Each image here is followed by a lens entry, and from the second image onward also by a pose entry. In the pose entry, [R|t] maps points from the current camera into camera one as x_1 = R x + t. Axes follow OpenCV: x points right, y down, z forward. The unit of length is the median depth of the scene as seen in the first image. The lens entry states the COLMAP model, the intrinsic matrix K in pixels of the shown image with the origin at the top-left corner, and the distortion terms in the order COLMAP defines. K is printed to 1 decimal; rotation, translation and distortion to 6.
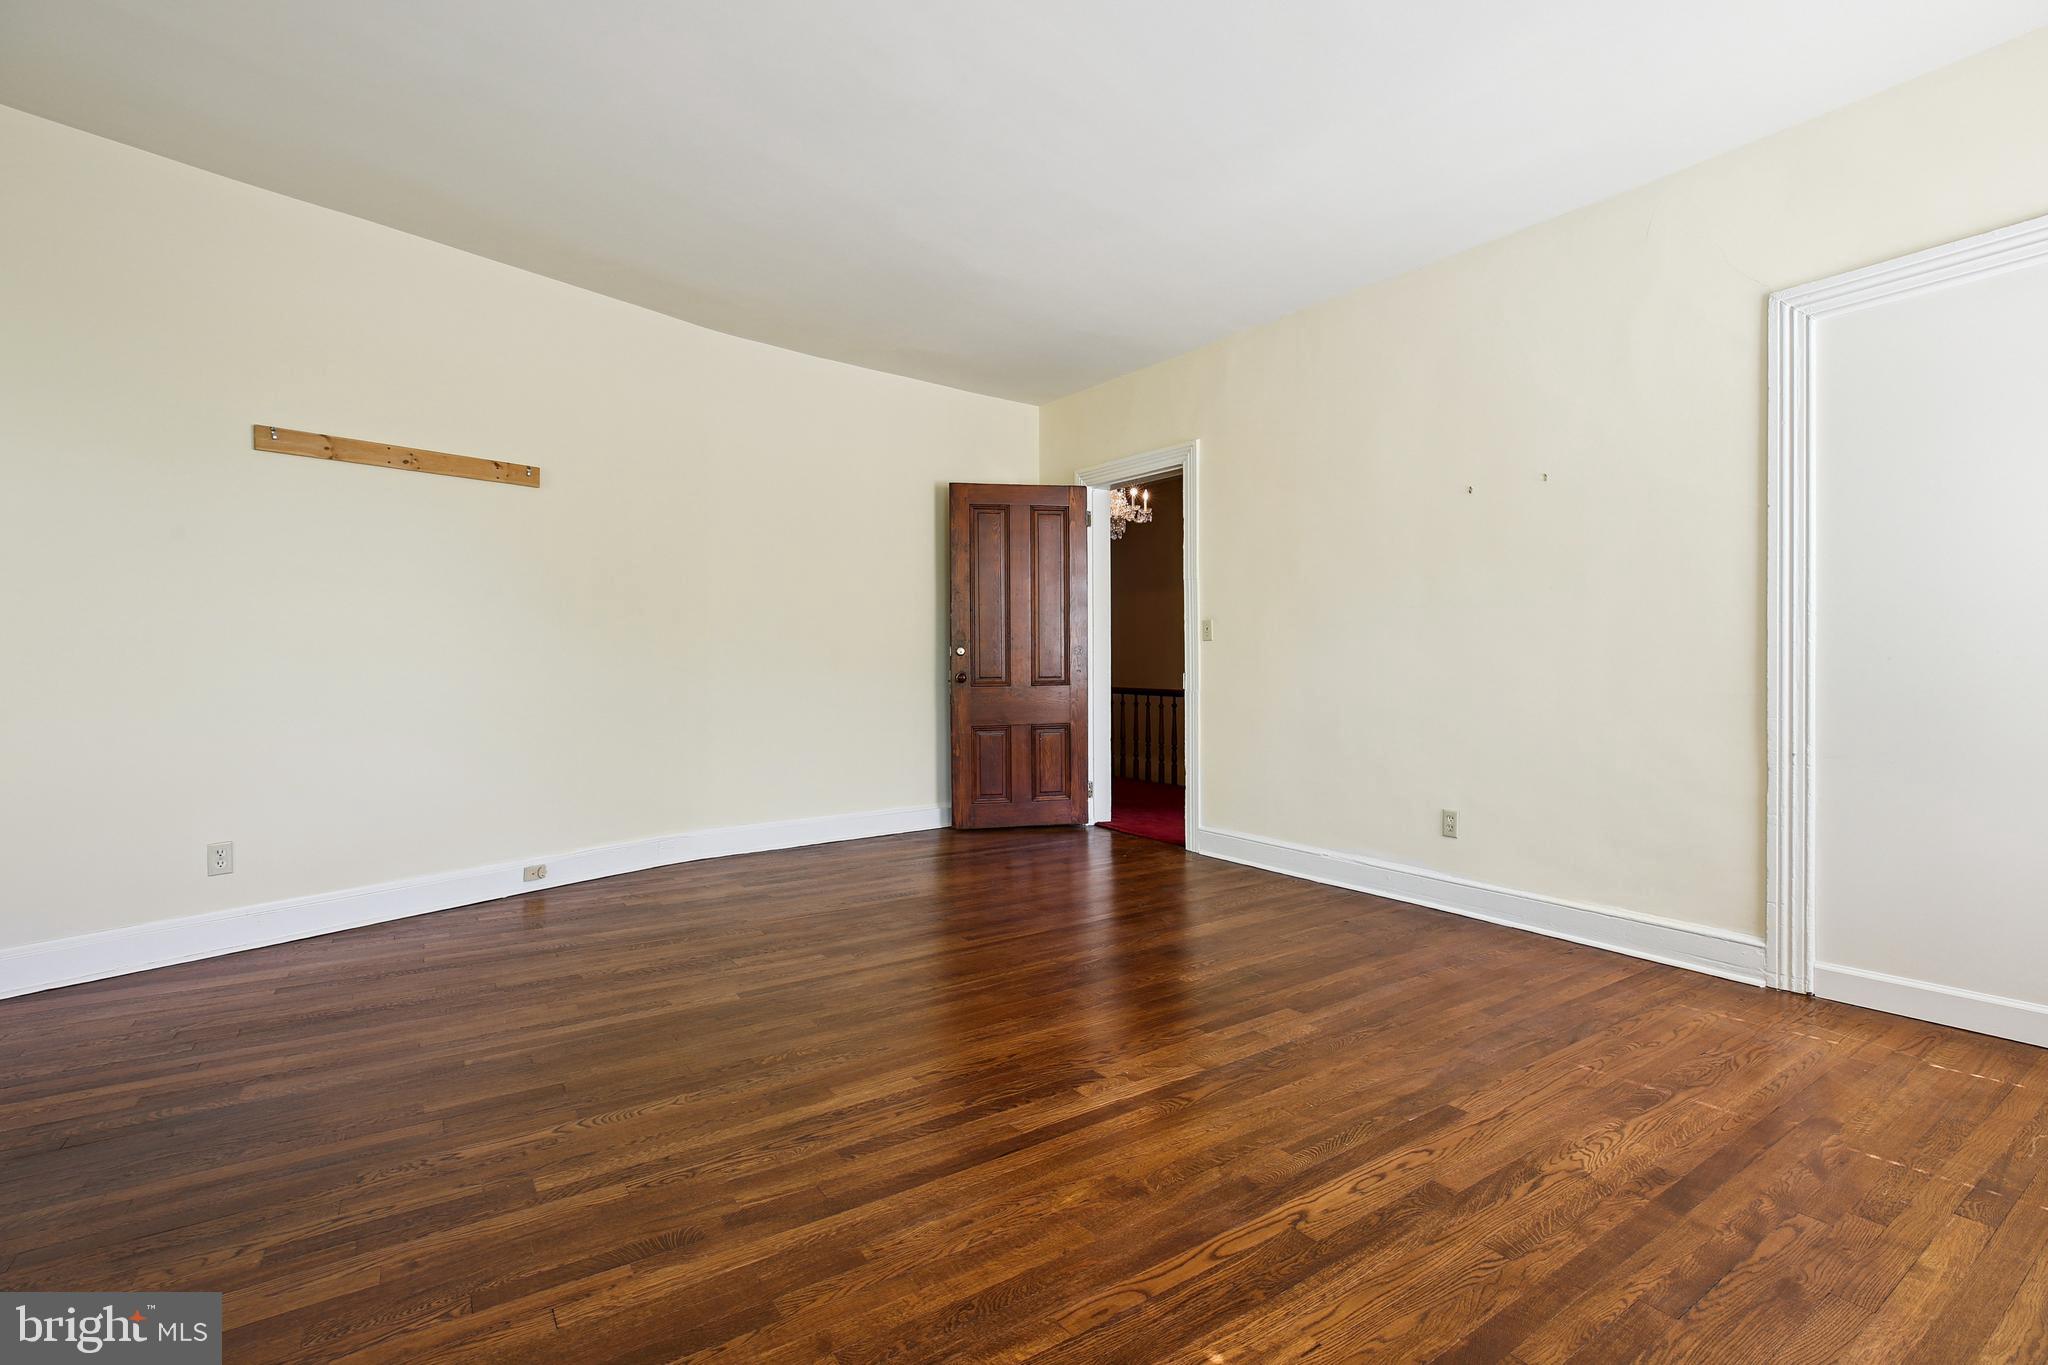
lens RADIAL K [[949.5, 0, 1022.9], [0, 949.5, 676.3], [0, 0, 1]] dist [-0.013985, 0.002721]
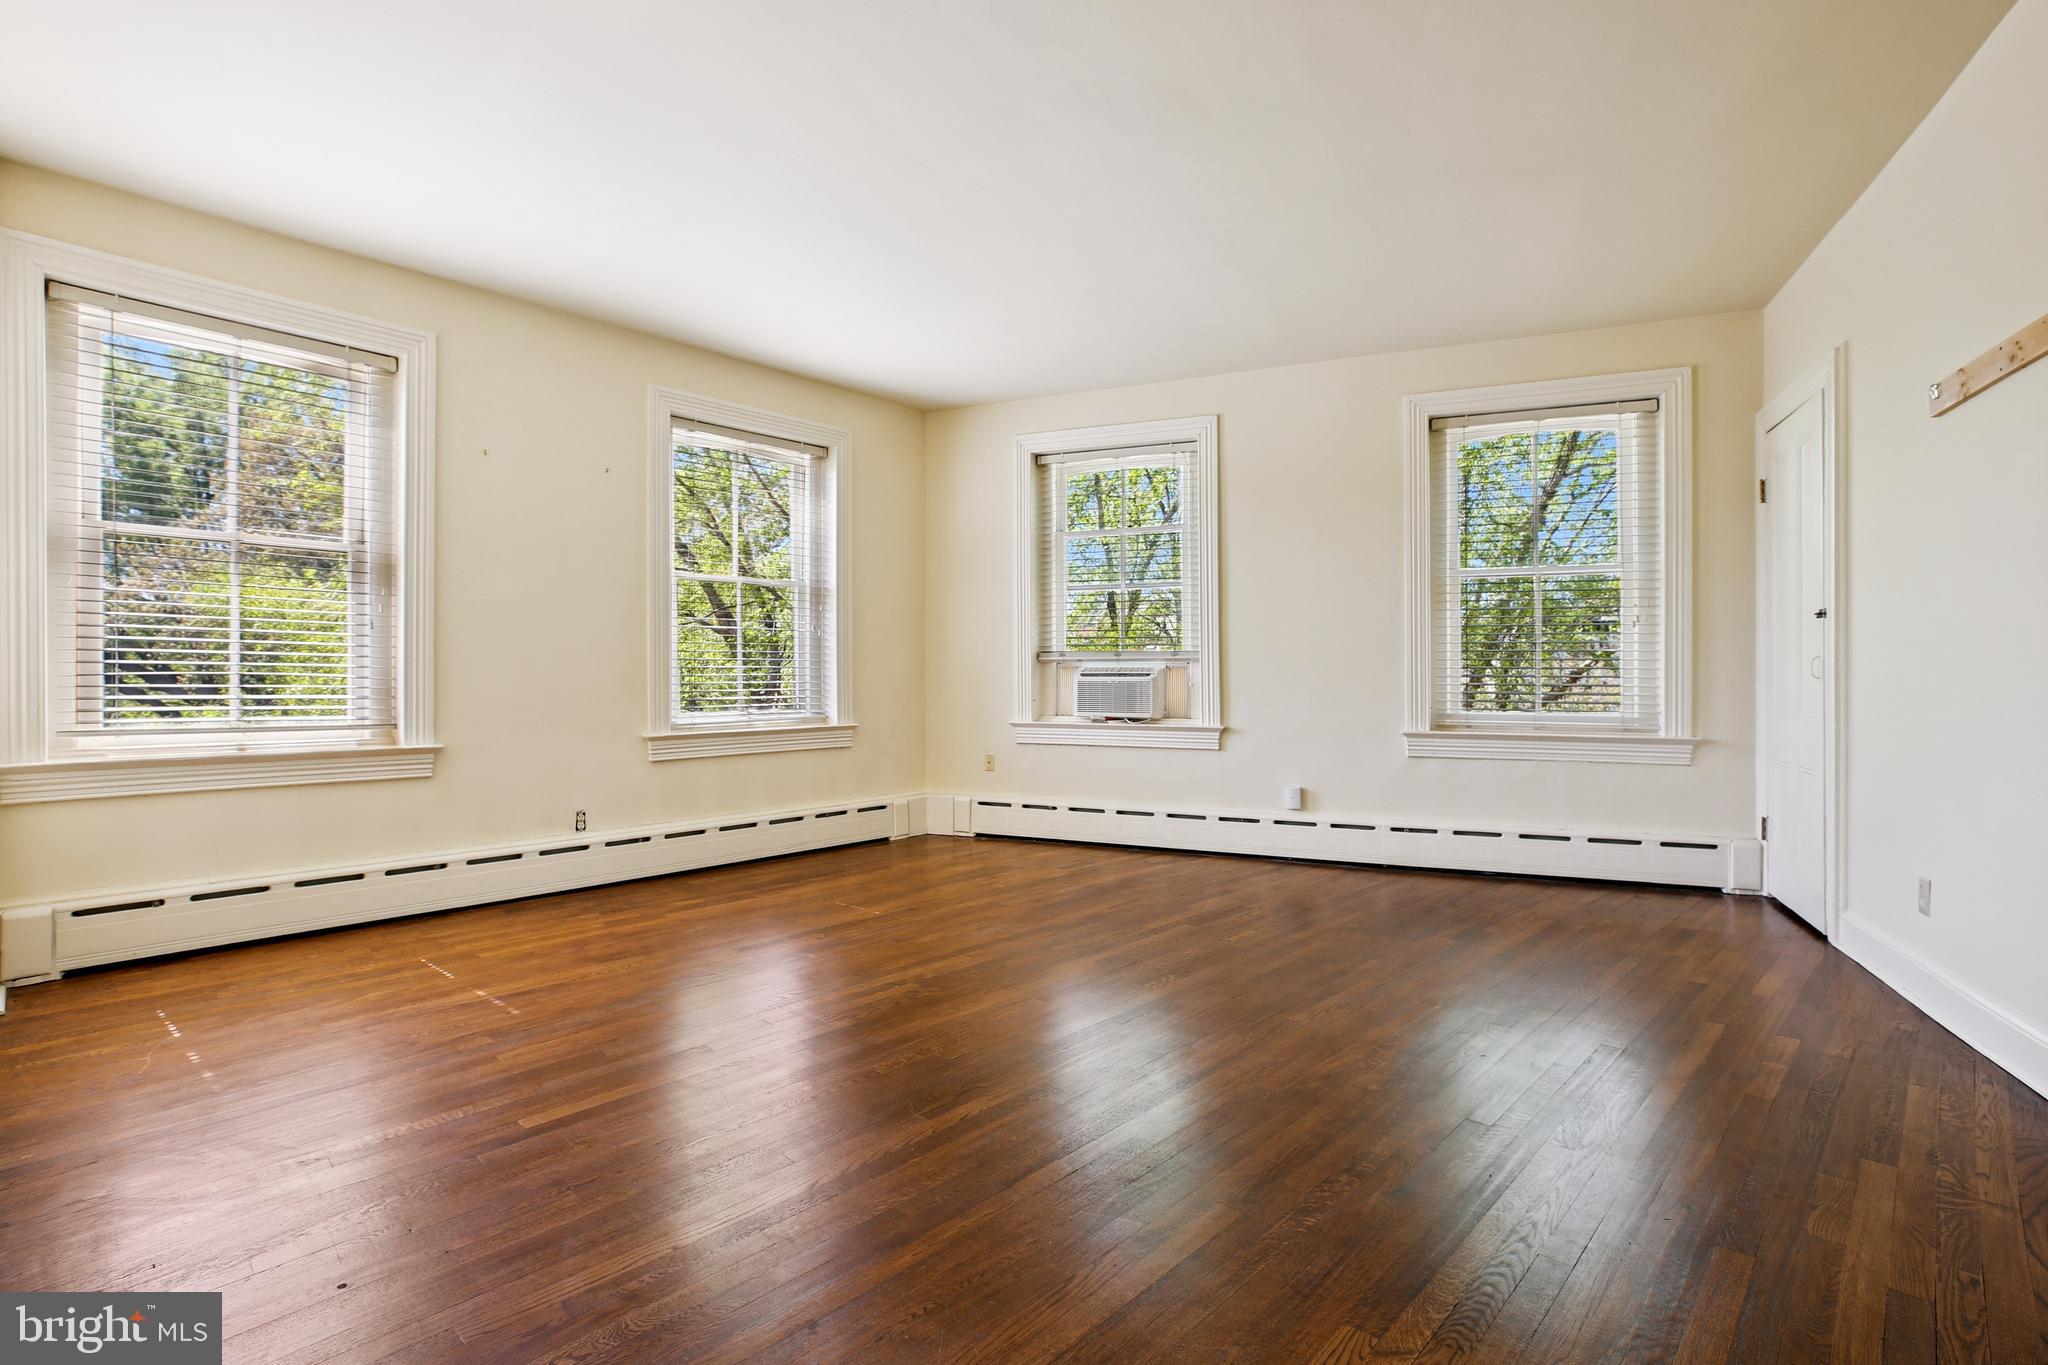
lens RADIAL K [[949.5, 0, 1023.1], [0, 949.5, 676.3], [0, 0, 1]] dist [-0.013985, 0.002721]
pose [[-0.980162, 0.000156, -0.198198, 0.226357], [-0.001875, 0.999948, 0.010060, -0.028158], [0.198189, 0.010233, -0.980110, 2.613317]]
